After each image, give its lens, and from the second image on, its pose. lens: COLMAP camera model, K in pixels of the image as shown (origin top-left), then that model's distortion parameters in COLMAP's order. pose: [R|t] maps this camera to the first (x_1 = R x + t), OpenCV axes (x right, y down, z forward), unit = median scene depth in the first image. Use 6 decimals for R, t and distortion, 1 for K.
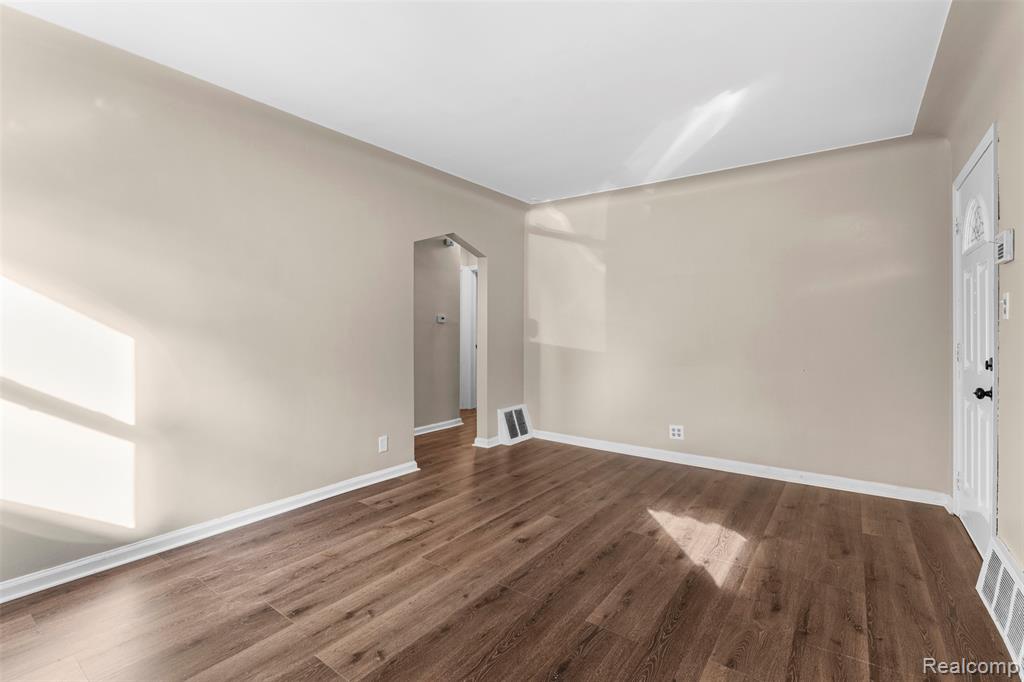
lens RADIAL K [[466.2, 0, 513.0], [0, 466.2, 338.8], [0, 0, 1]] dist [0.000228, 0.000208]
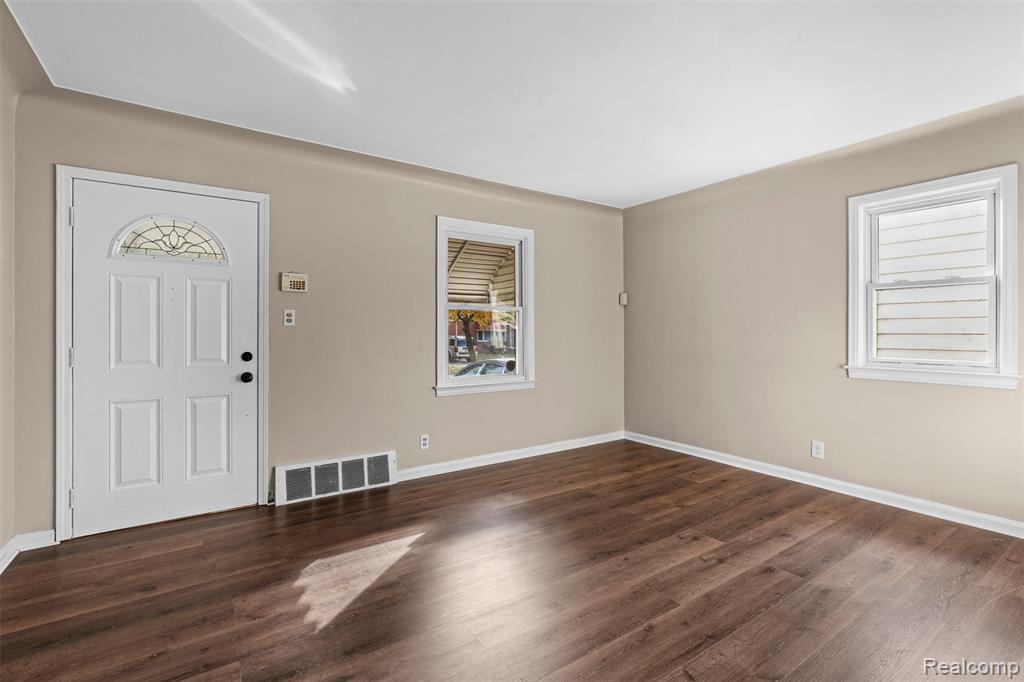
lens RADIAL K [[466.2, 0, 523.9], [0, 466.2, 322.0], [0, 0, 1]] dist [0.000228, 0.000208]
pose [[-0.951110, 0.003854, 0.308829, -0.198322], [0.002877, 0.999989, -0.003618, -0.039176], [-0.308839, -0.002552, -0.951111, 1.971815]]
